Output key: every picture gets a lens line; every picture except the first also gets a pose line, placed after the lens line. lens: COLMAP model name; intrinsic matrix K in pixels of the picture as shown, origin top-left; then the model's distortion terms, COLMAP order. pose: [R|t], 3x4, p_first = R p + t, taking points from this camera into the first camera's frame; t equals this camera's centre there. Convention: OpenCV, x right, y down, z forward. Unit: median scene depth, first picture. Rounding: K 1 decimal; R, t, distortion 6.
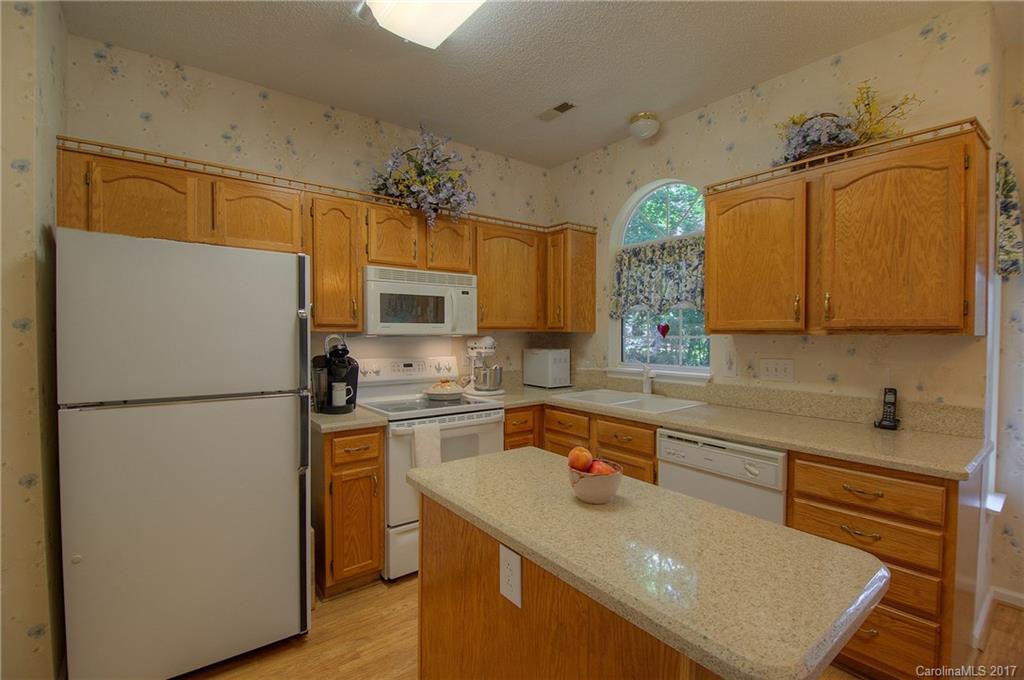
lens RADIAL K [[454.2, 0, 516.2], [0, 454.2, 340.7], [0, 0, 1]] dist [-0.003514, -0.011980]
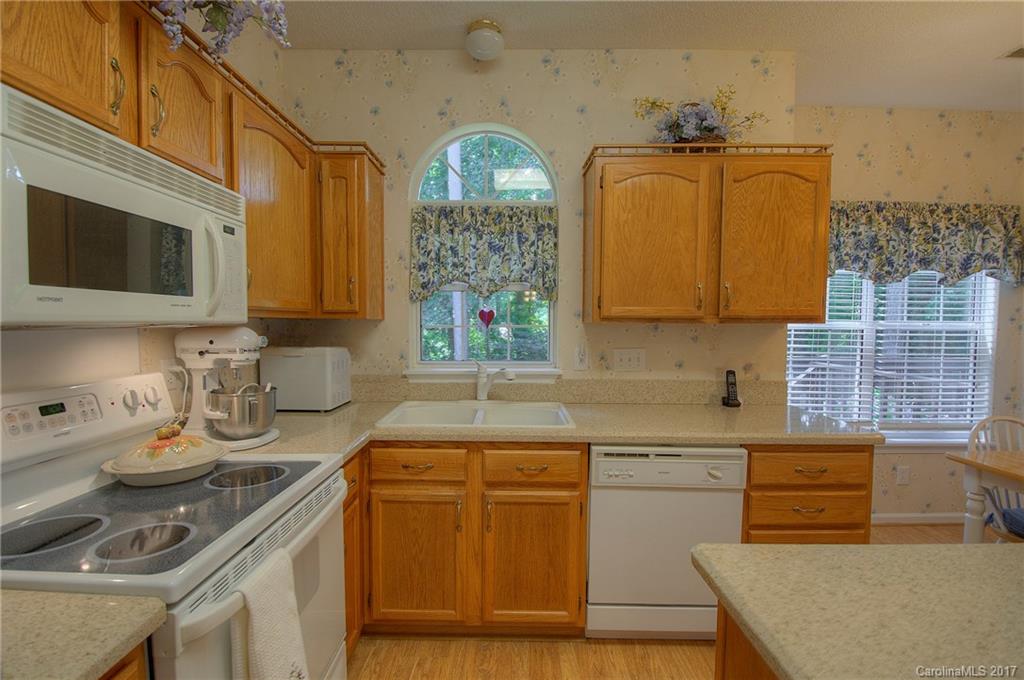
lens RADIAL K [[454.2, 0, 503.0], [0, 454.2, 342.4], [0, 0, 1]] dist [-0.003514, -0.011980]
pose [[0.633710, -0.033697, 0.772836, -0.351146], [0.010865, 0.999340, 0.034664, -0.008860], [-0.773494, -0.013570, 0.633658, 0.614883]]
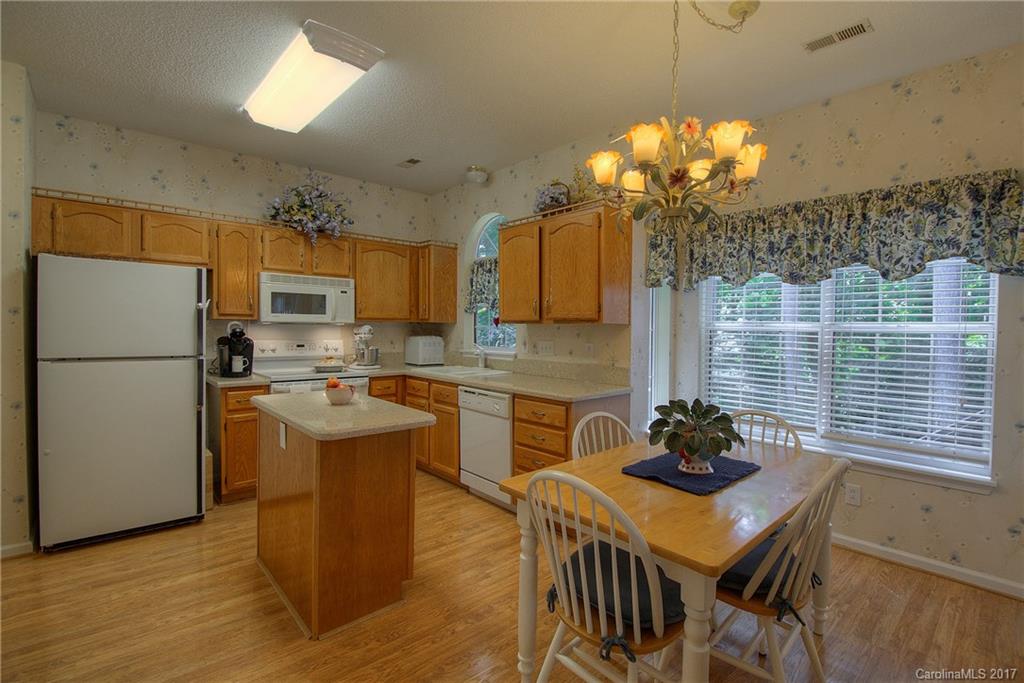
lens RADIAL K [[454.2, 0, 529.6], [0, 454.2, 335.0], [0, 0, 1]] dist [-0.003514, -0.011980]
pose [[0.995803, 0.007470, 0.091216, 0.385704], [-0.007164, 0.999968, -0.003683, 0.028127], [-0.091240, 0.003014, 0.995824, -0.483273]]
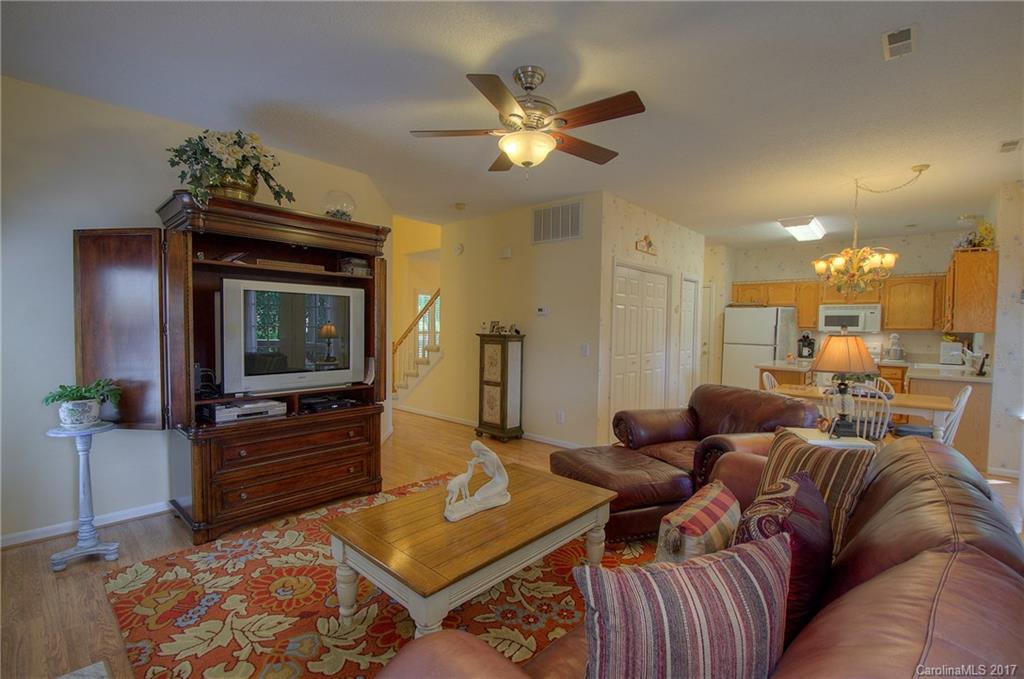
lens RADIAL K [[454.2, 0, 509.2], [0, 454.2, 341.7], [0, 0, 1]] dist [-0.003514, -0.011980]
pose [[0.166462, 0.036095, -0.985387, 2.130464], [-0.033609, 0.998957, 0.030915, 0.032041], [0.985475, 0.027971, 0.167502, -1.333710]]
